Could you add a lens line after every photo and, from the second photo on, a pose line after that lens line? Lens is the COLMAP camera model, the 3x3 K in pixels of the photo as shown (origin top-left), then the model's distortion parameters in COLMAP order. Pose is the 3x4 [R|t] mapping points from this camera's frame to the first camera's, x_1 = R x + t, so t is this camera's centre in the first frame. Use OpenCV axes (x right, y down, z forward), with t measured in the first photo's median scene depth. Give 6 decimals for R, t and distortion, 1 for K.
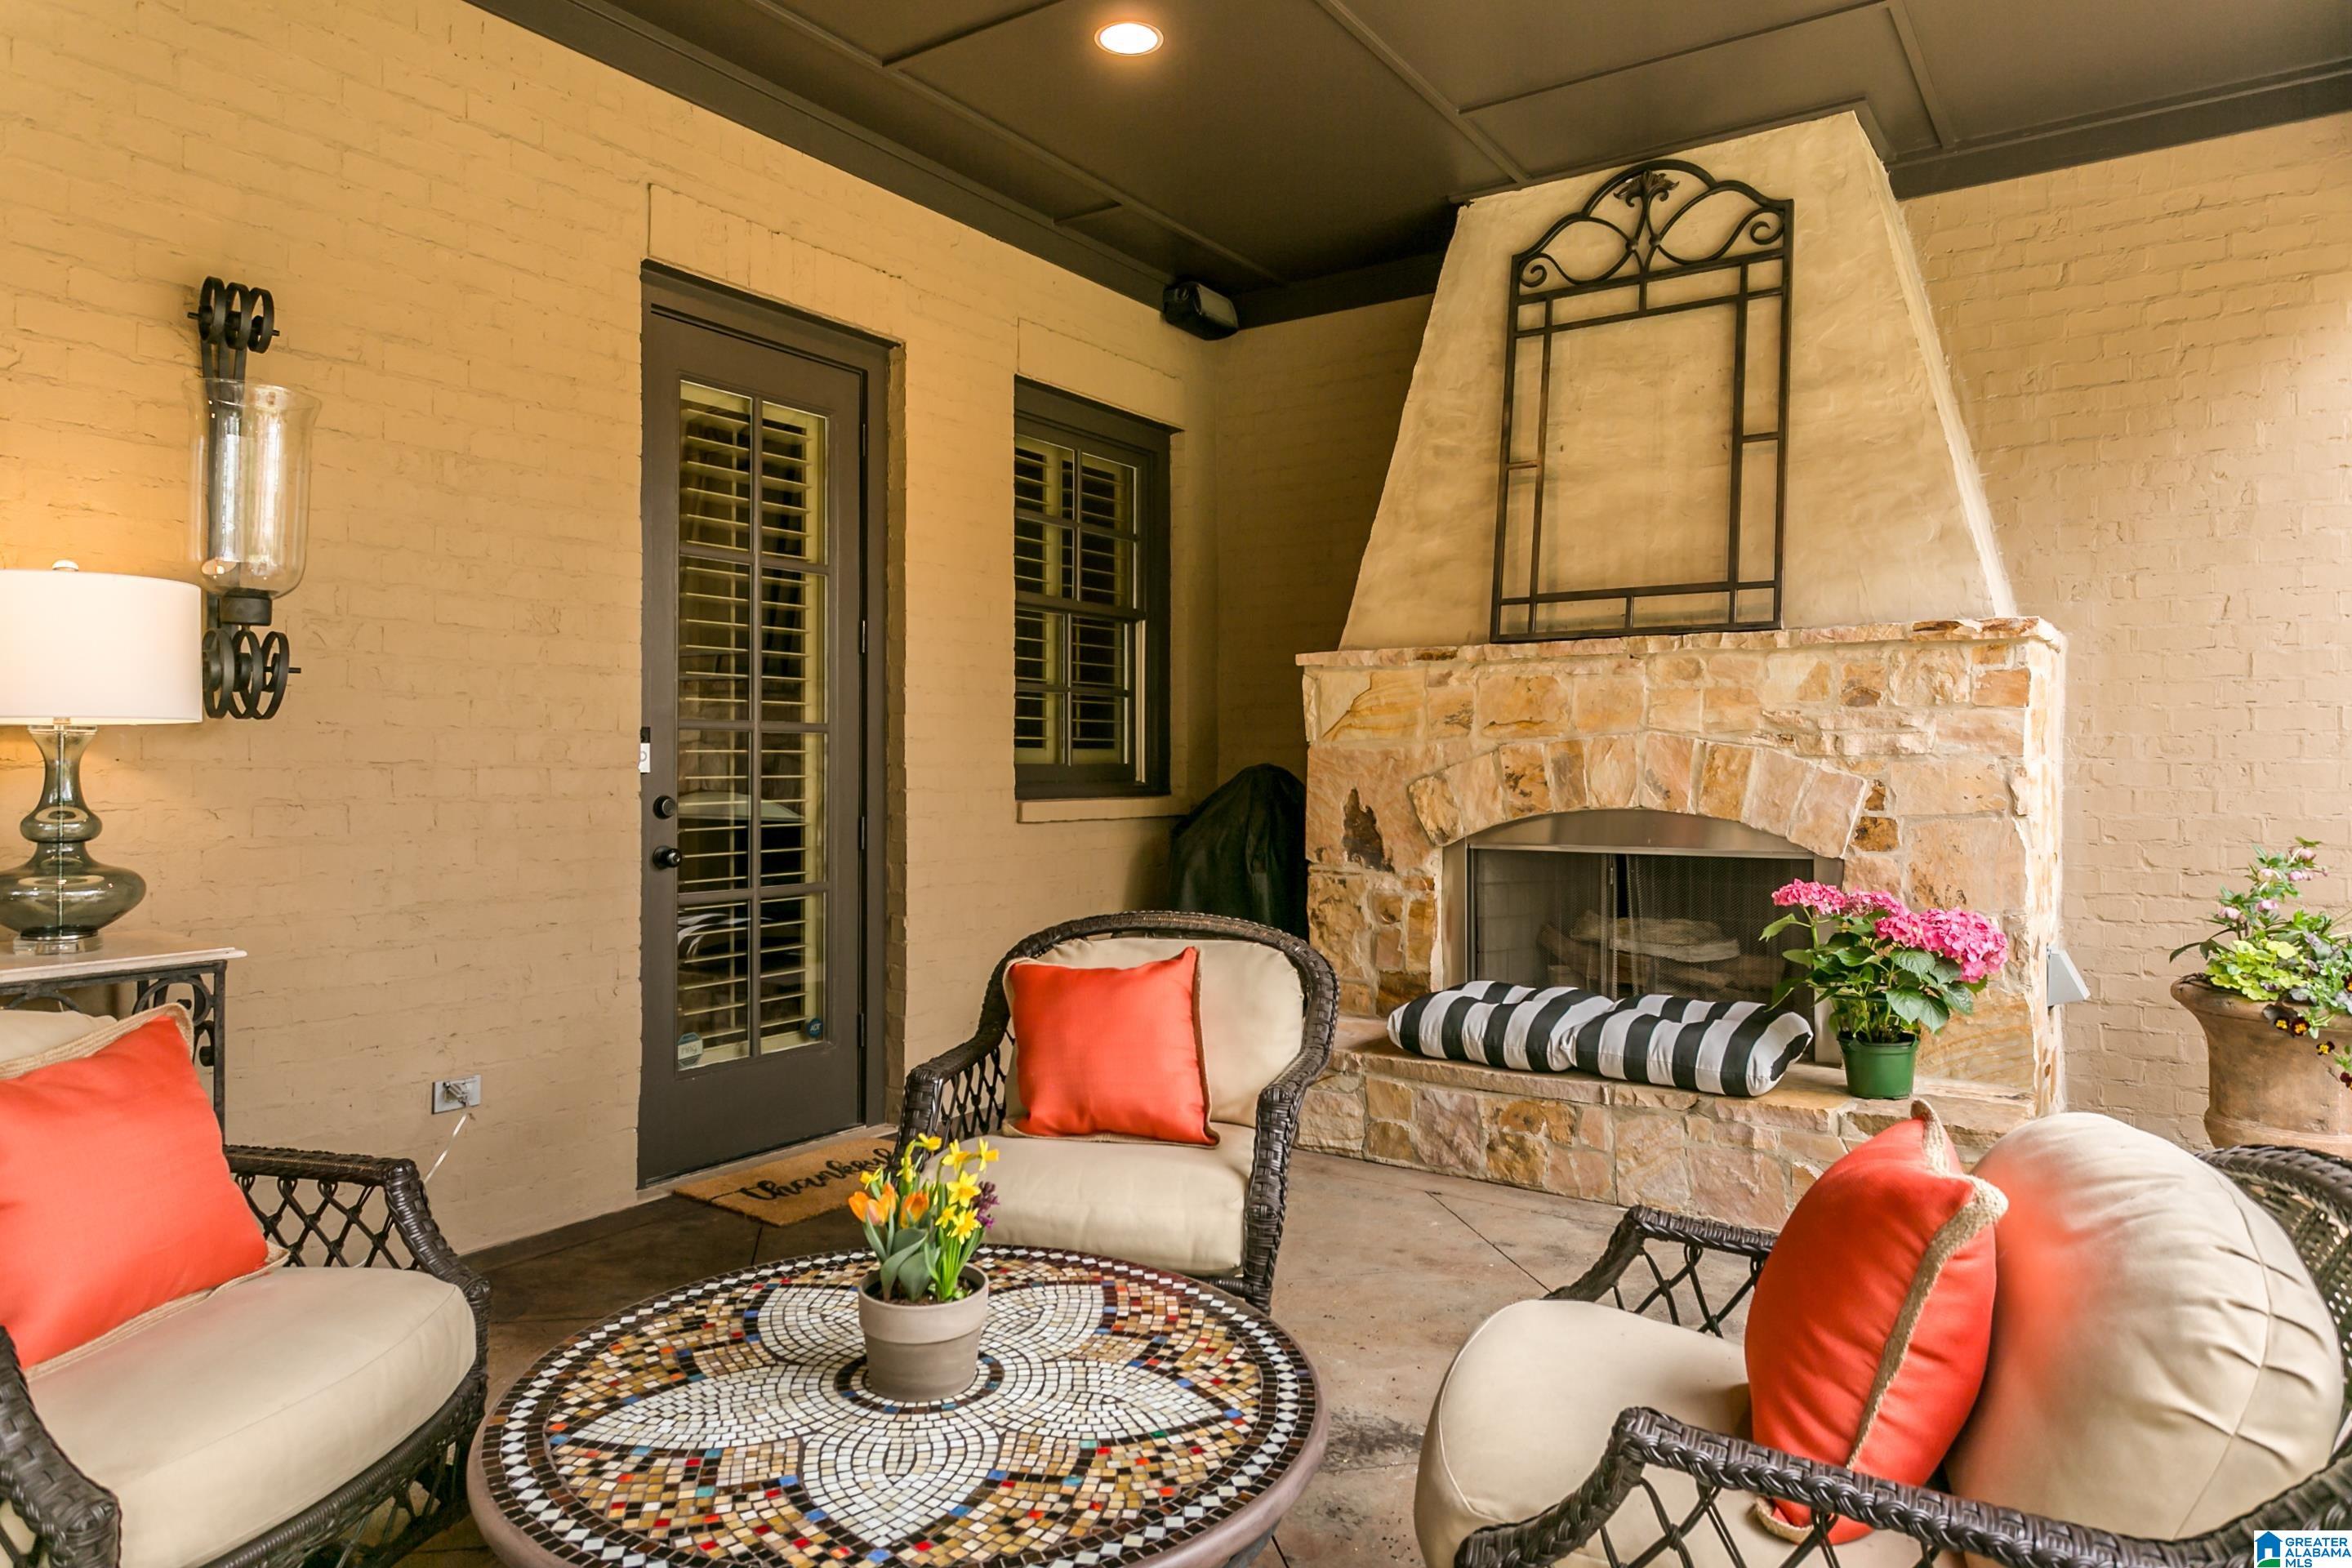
lens RADIAL K [[1498.4, 0, 1179.6], [0, 1498.4, 748.1], [0, 0, 1]] dist [0.000251, 0.002332]
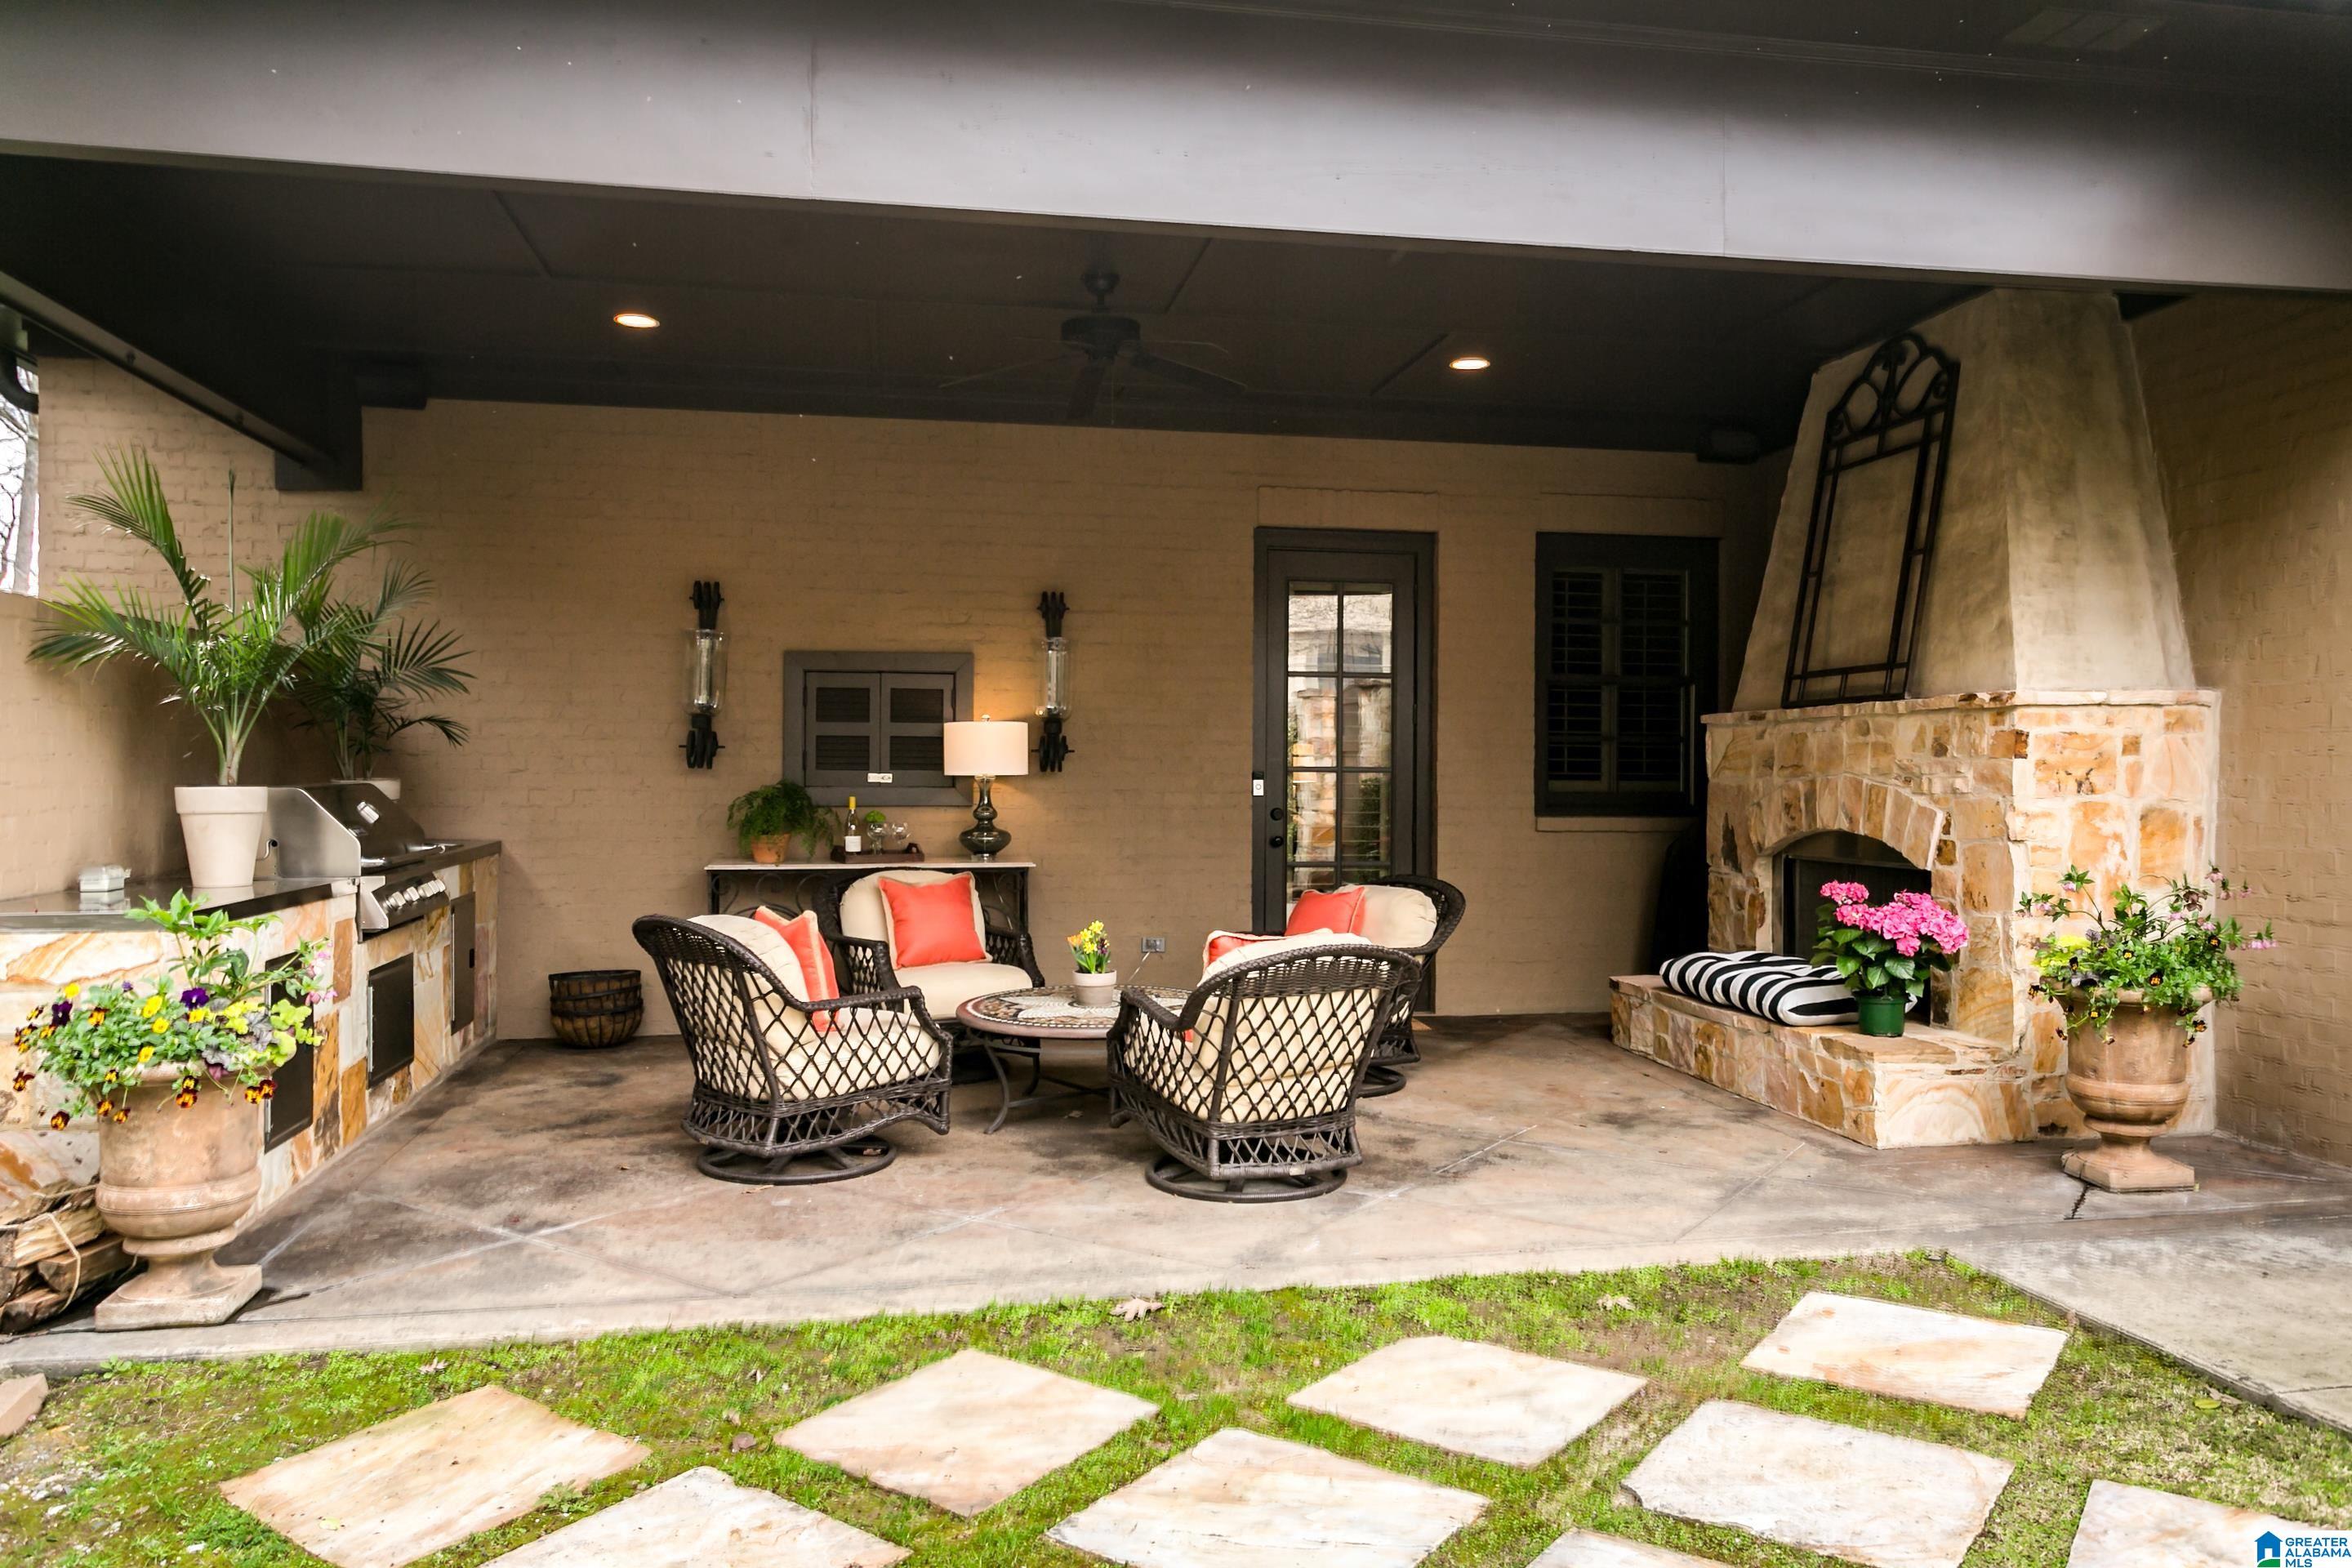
lens RADIAL K [[1685.5, 0, 1176.0], [0, 1685.5, 784.0], [0, 0, 1]] dist [0.000786, 0.000419]
pose [[0.685143, 0.007157, -0.728373, 1.130013], [0.003065, 0.999915, 0.012708, -0.025746], [0.728402, -0.010939, 0.685062, -0.547995]]
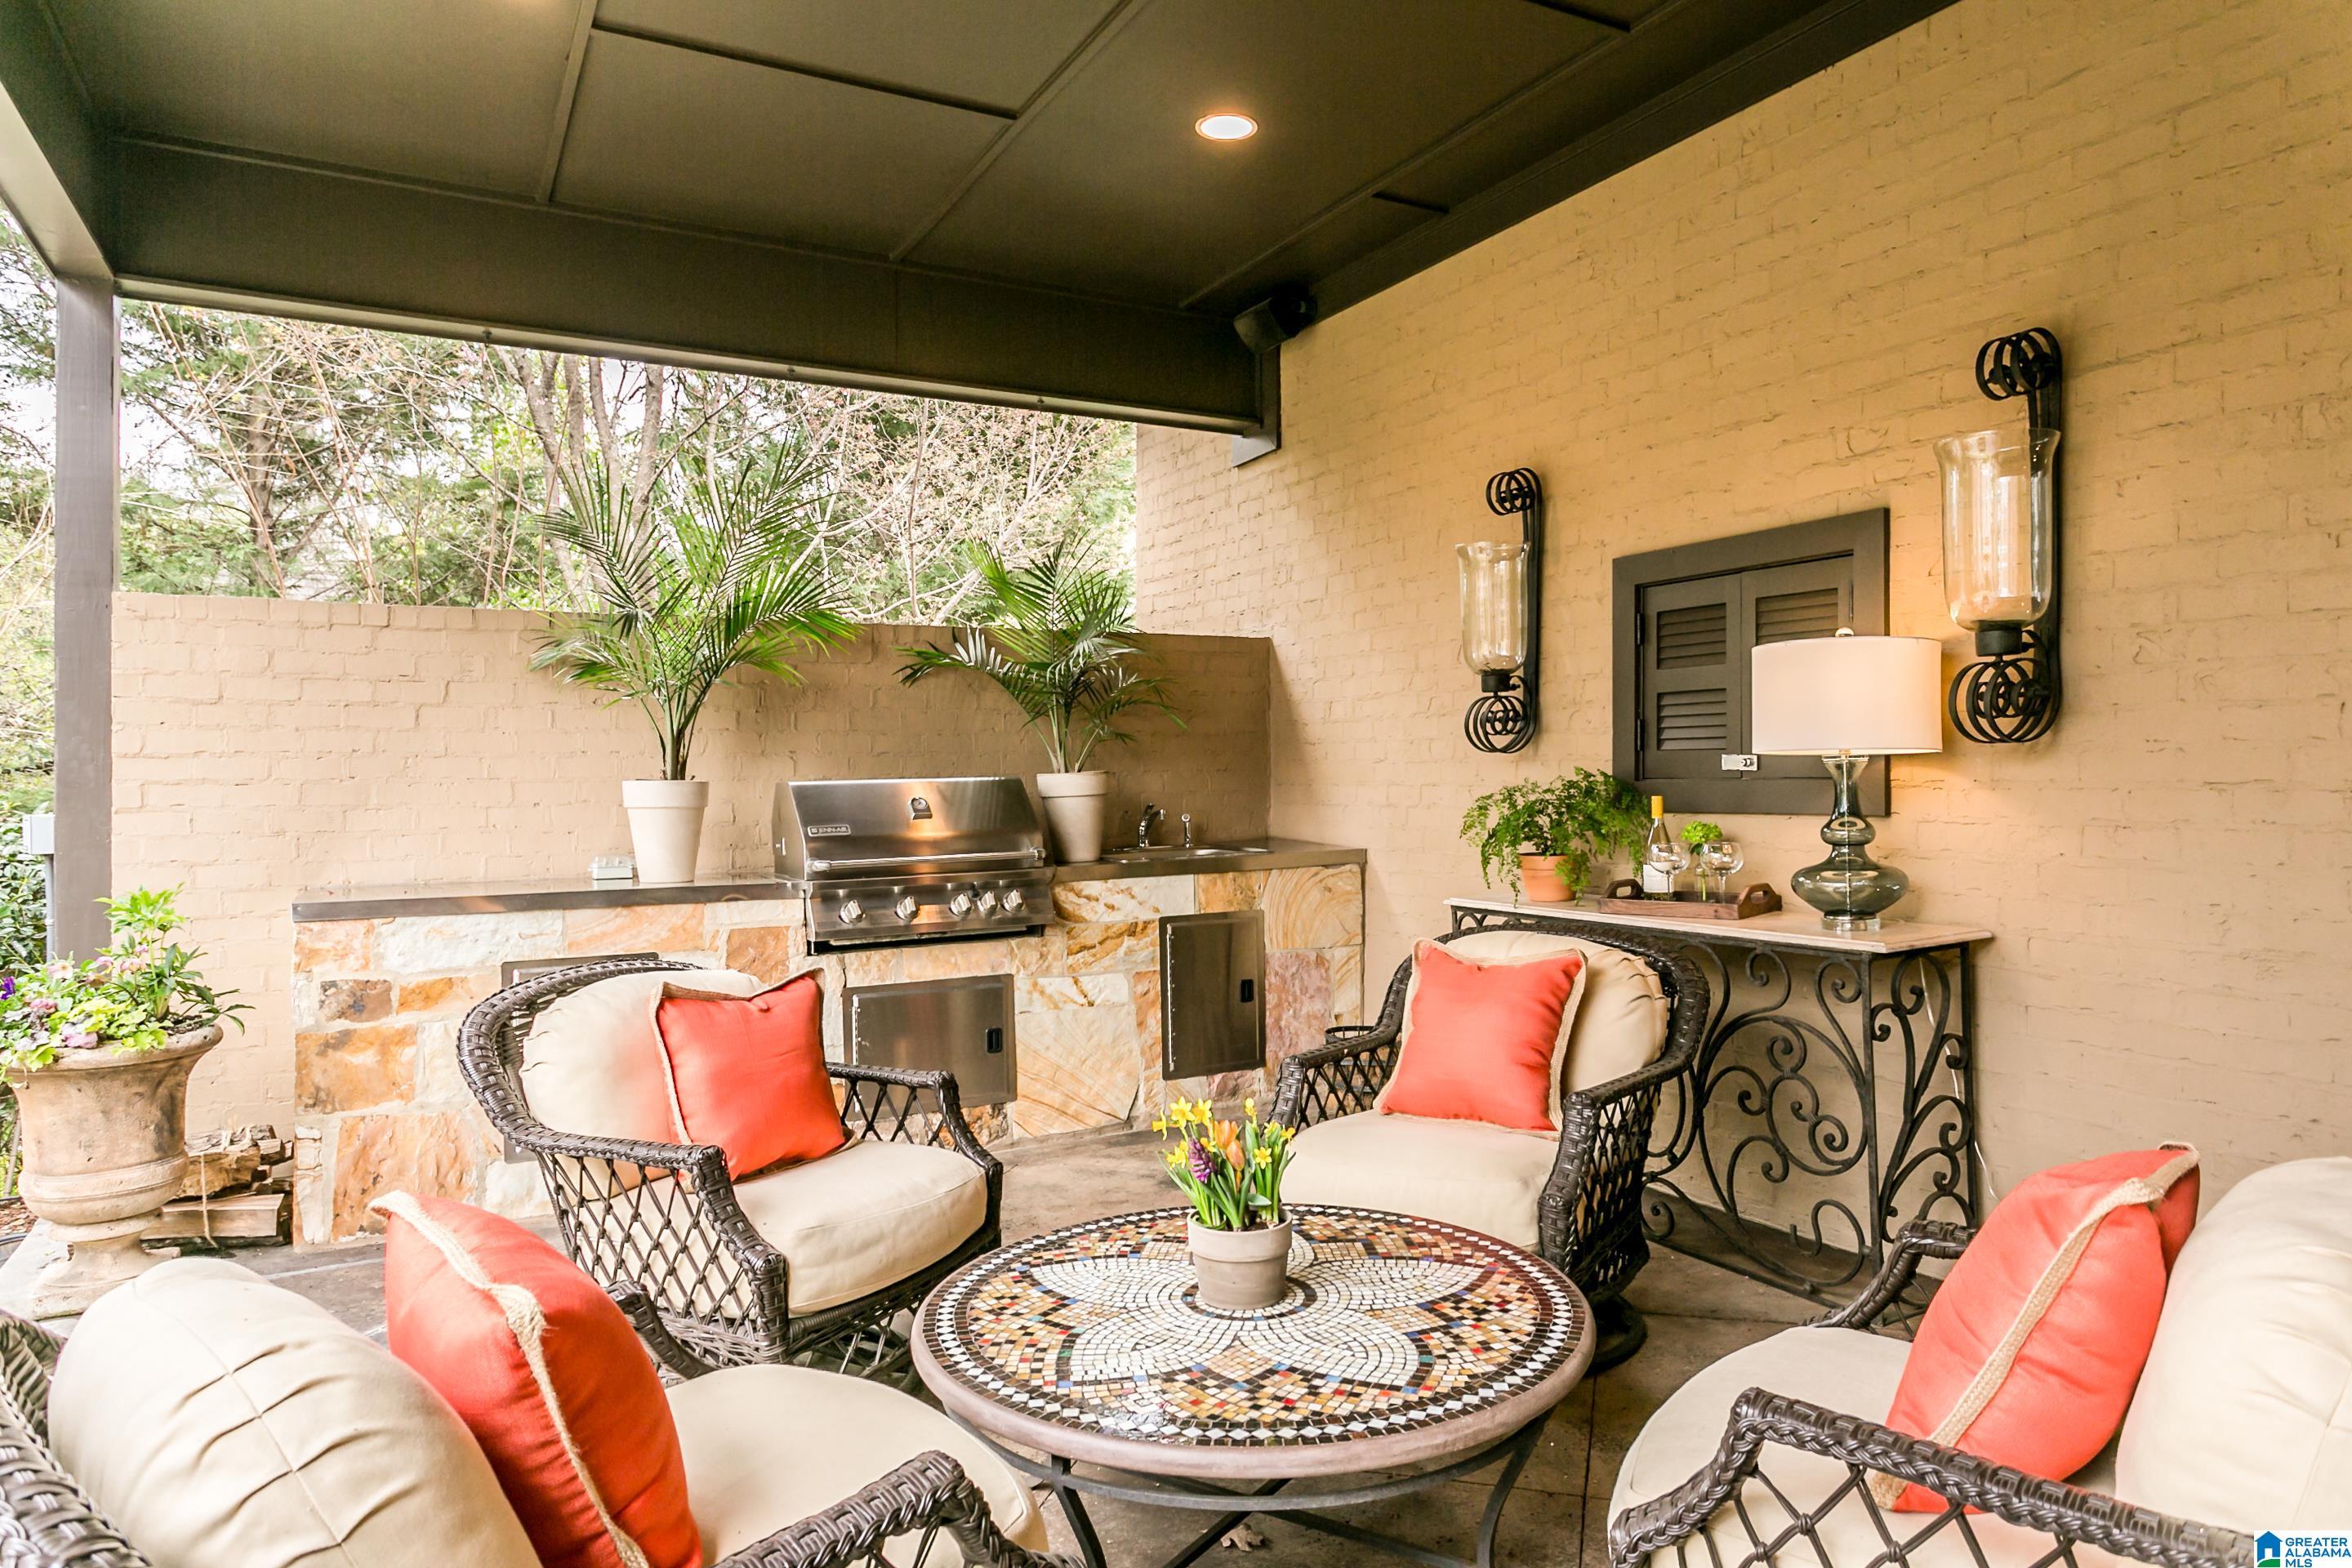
lens RADIAL K [[1498.4, 0, 1179.6], [0, 1498.4, 748.1], [0, 0, 1]] dist [0.000251, 0.002332]
pose [[-0.486424, -0.014783, -0.873598, 0.453138], [0.016212, 0.999532, -0.025941, 0.001923], [0.873572, -0.026781, -0.485957, 0.759401]]
